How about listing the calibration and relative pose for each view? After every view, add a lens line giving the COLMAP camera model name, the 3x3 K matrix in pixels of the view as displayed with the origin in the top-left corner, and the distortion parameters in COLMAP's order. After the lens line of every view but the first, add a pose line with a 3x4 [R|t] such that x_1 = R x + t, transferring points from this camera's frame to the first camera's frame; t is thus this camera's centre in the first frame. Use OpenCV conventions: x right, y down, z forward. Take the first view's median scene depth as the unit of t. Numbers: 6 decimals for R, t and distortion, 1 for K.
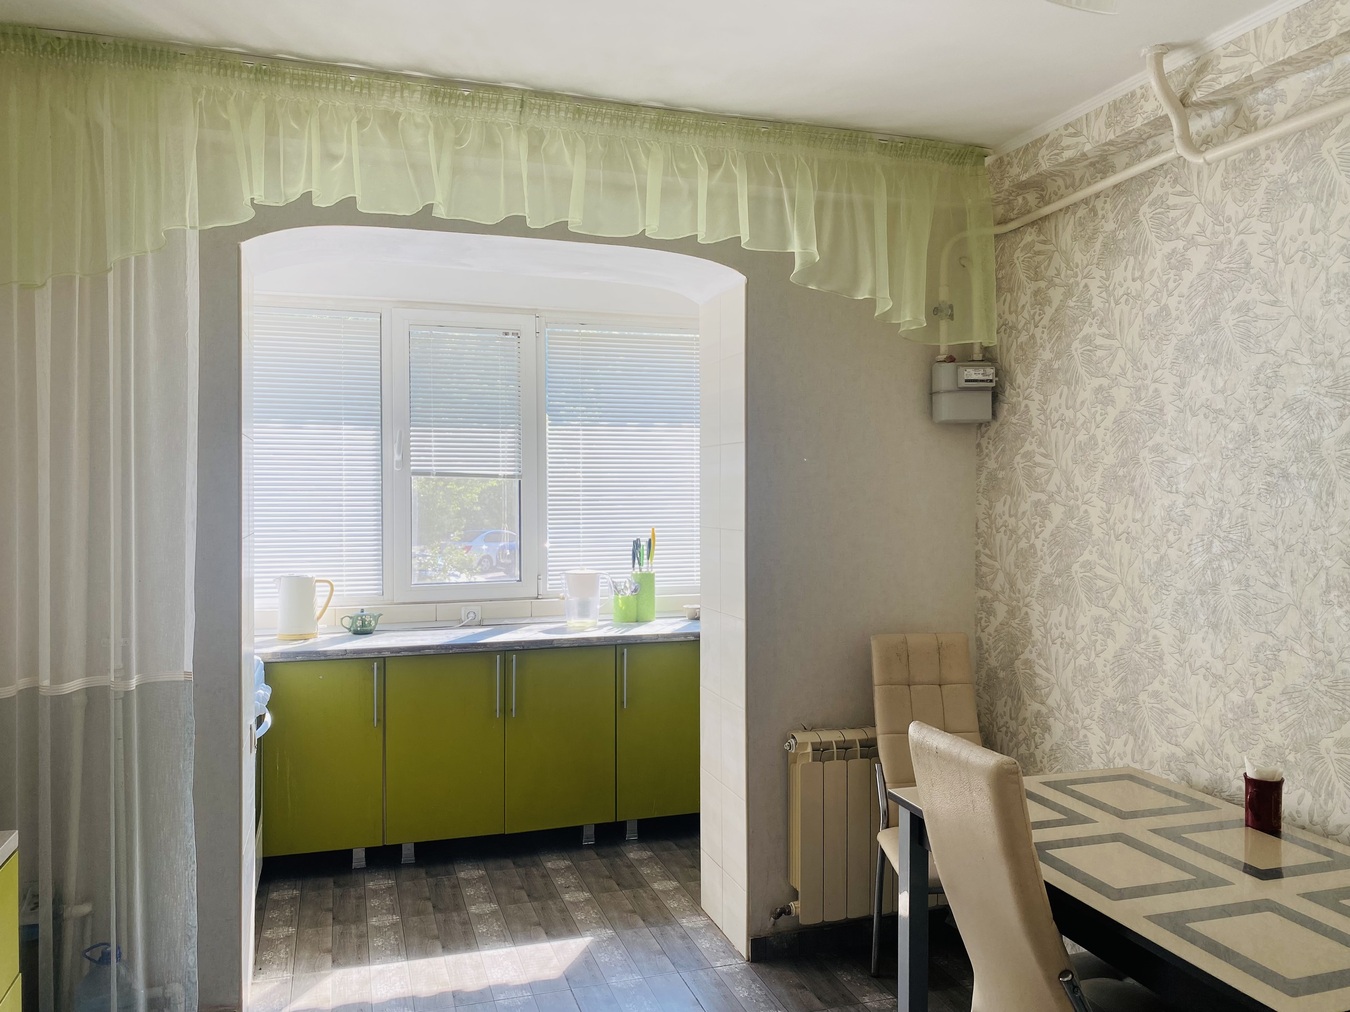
lens RADIAL K [[1013.8, 0, 673.3], [0, 1013.8, 500.1], [0, 0, 1]] dist [0.034637, -0.026842]
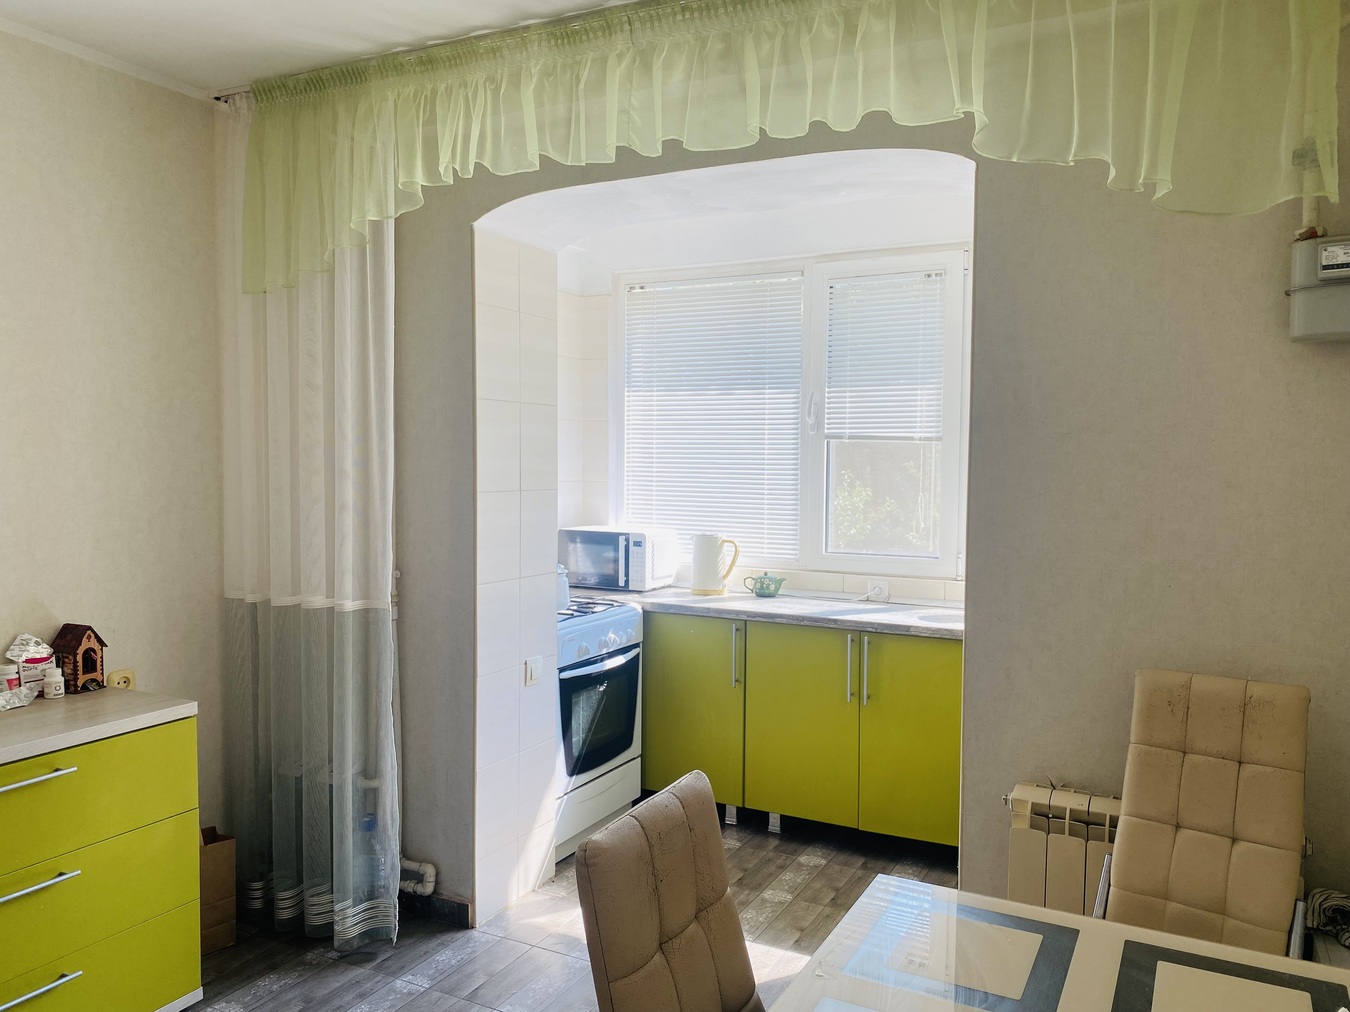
lens RADIAL K [[1013.8, 0, 685.3], [0, 1013.8, 510.6], [0, 0, 1]] dist [0.034637, -0.026842]
pose [[0.715824, 0.044020, -0.696892, 0.522231], [-0.017578, 0.998831, 0.045037, 0.004696], [0.698059, -0.019989, 0.715761, 0.363464]]
